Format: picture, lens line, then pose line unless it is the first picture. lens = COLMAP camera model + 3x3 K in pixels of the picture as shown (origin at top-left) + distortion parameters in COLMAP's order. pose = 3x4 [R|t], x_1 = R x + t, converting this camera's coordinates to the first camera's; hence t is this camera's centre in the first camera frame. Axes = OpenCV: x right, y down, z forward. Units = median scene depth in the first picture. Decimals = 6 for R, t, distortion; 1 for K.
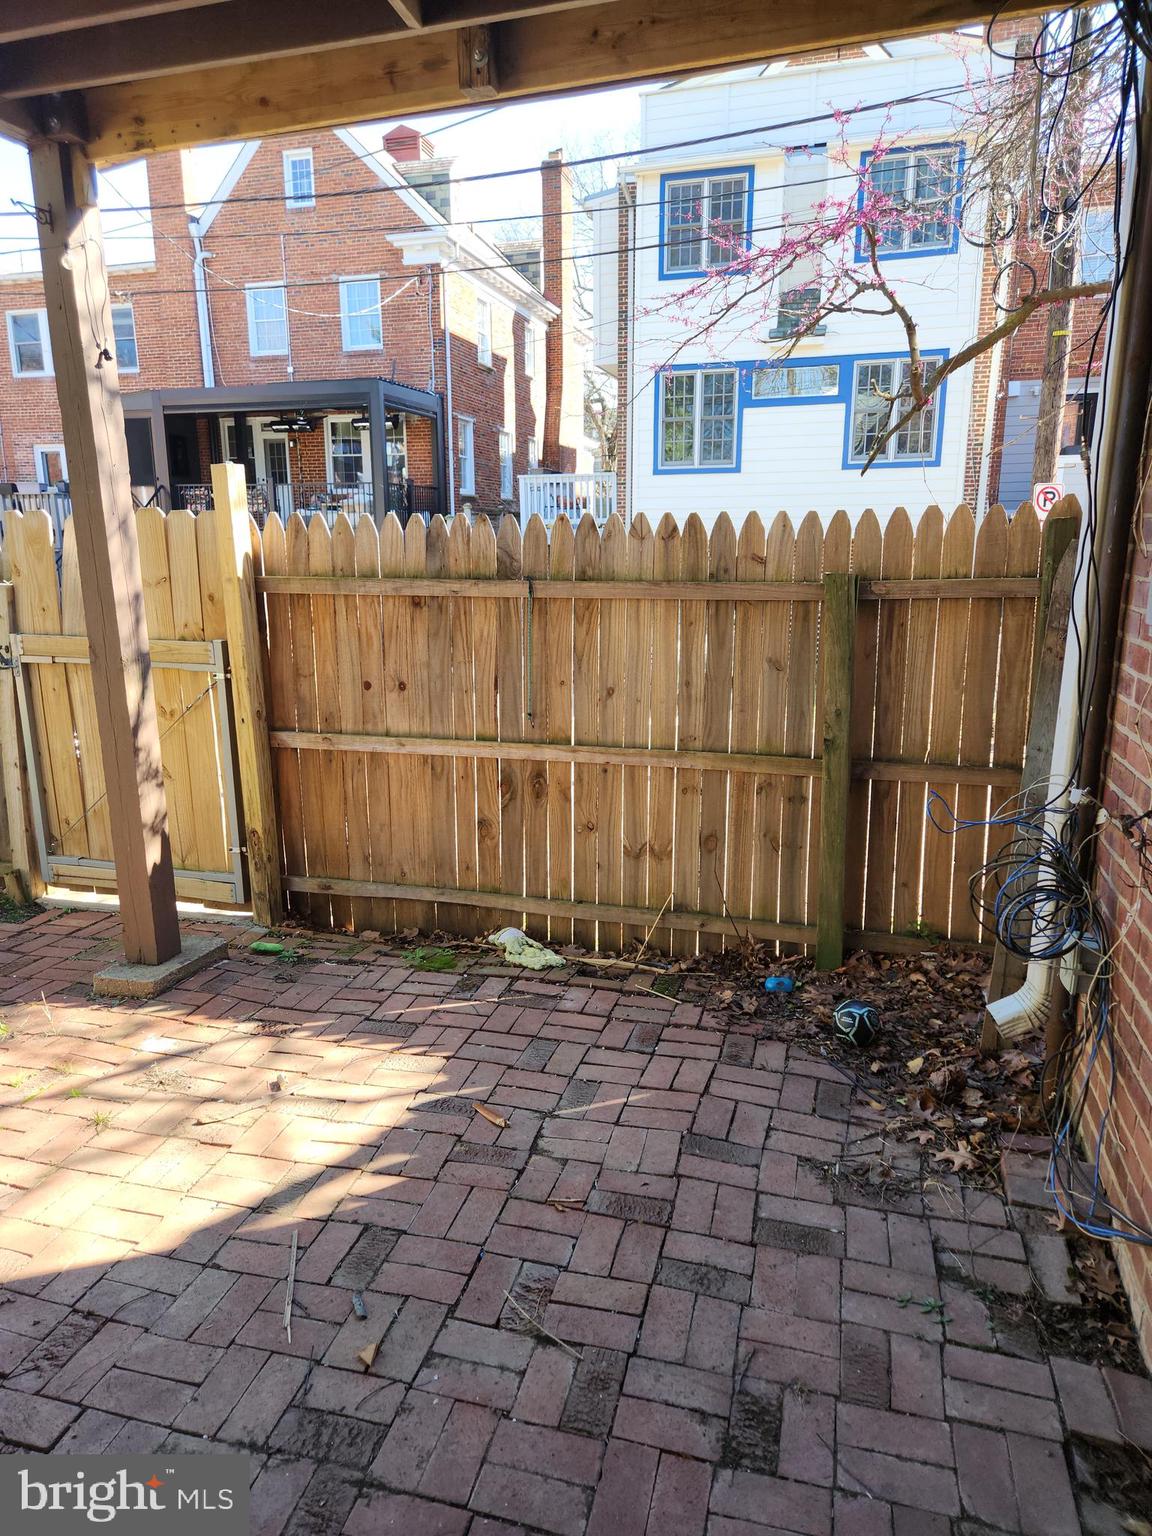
lens RADIAL K [[1026.6, 0, 565.9], [0, 1026.6, 766.6], [0, 0, 1]] dist [0.048537, -0.026384]
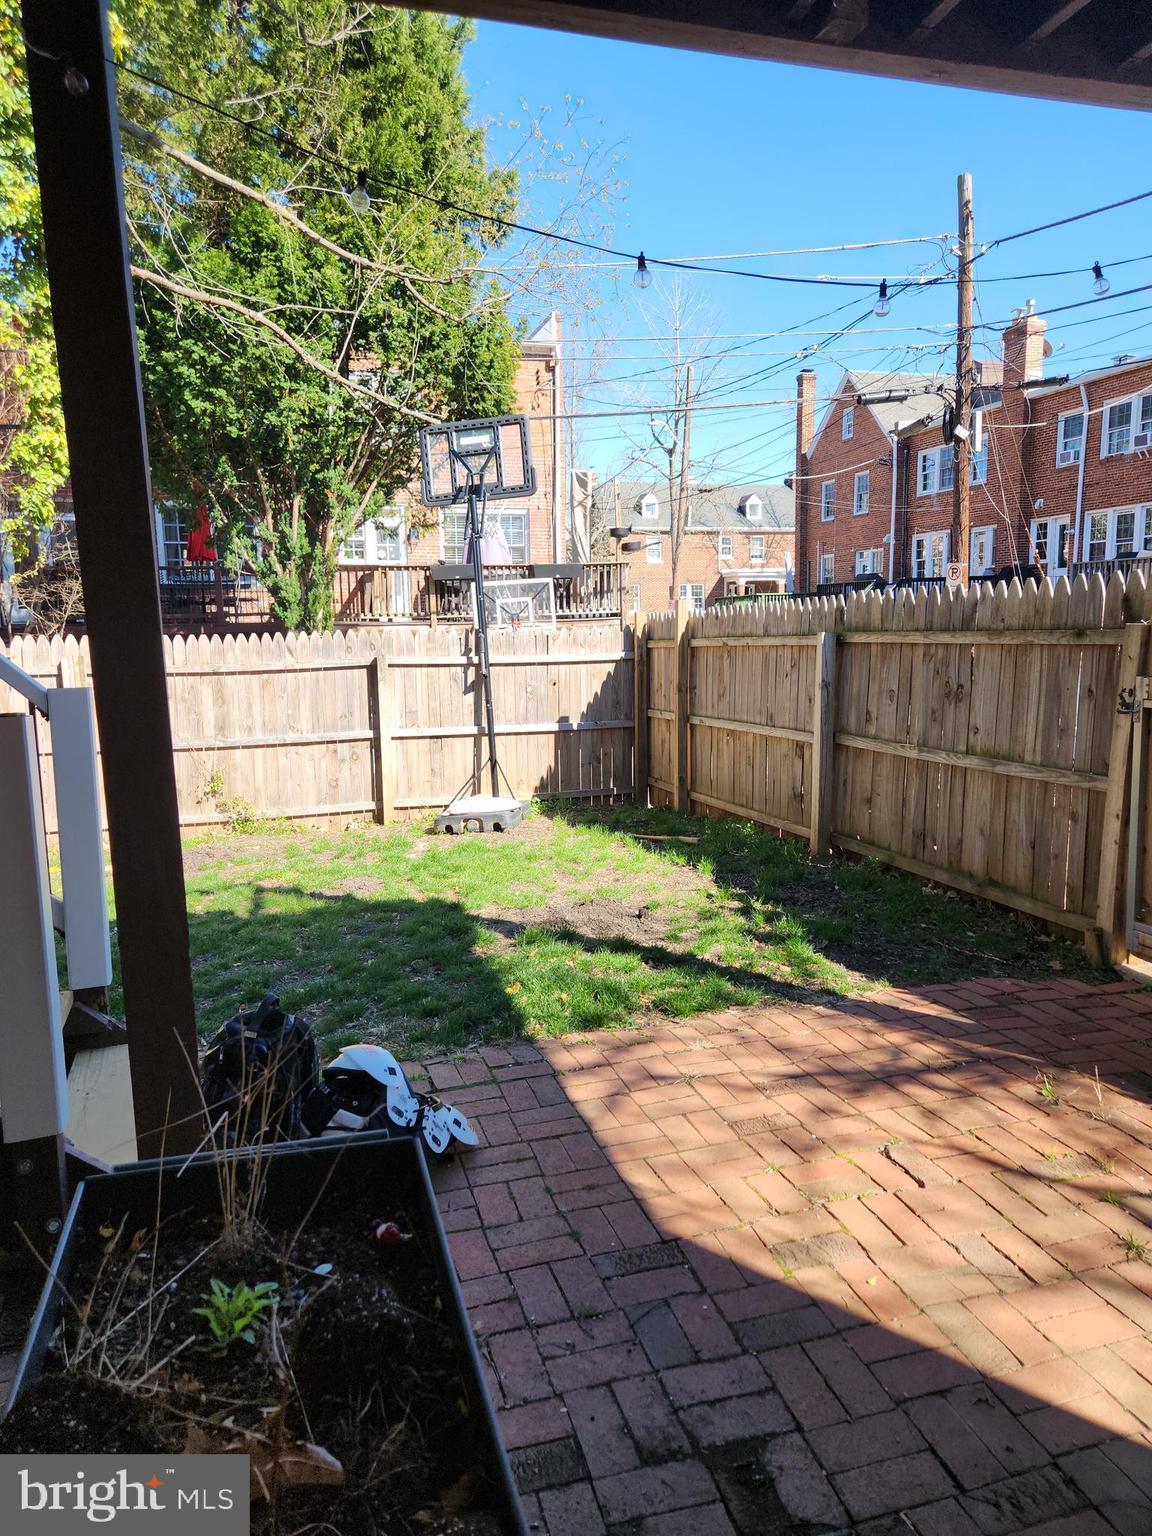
lens RADIAL K [[1026.6, 0, 566.7], [0, 1026.6, 762.2], [0, 0, 1]] dist [0.048537, -0.026384]
pose [[0.536646, 0.107235, -0.836966, -0.030327], [-0.163381, 0.986326, 0.021615, 0.014505], [0.827839, 0.125145, 0.546828, 0.105412]]
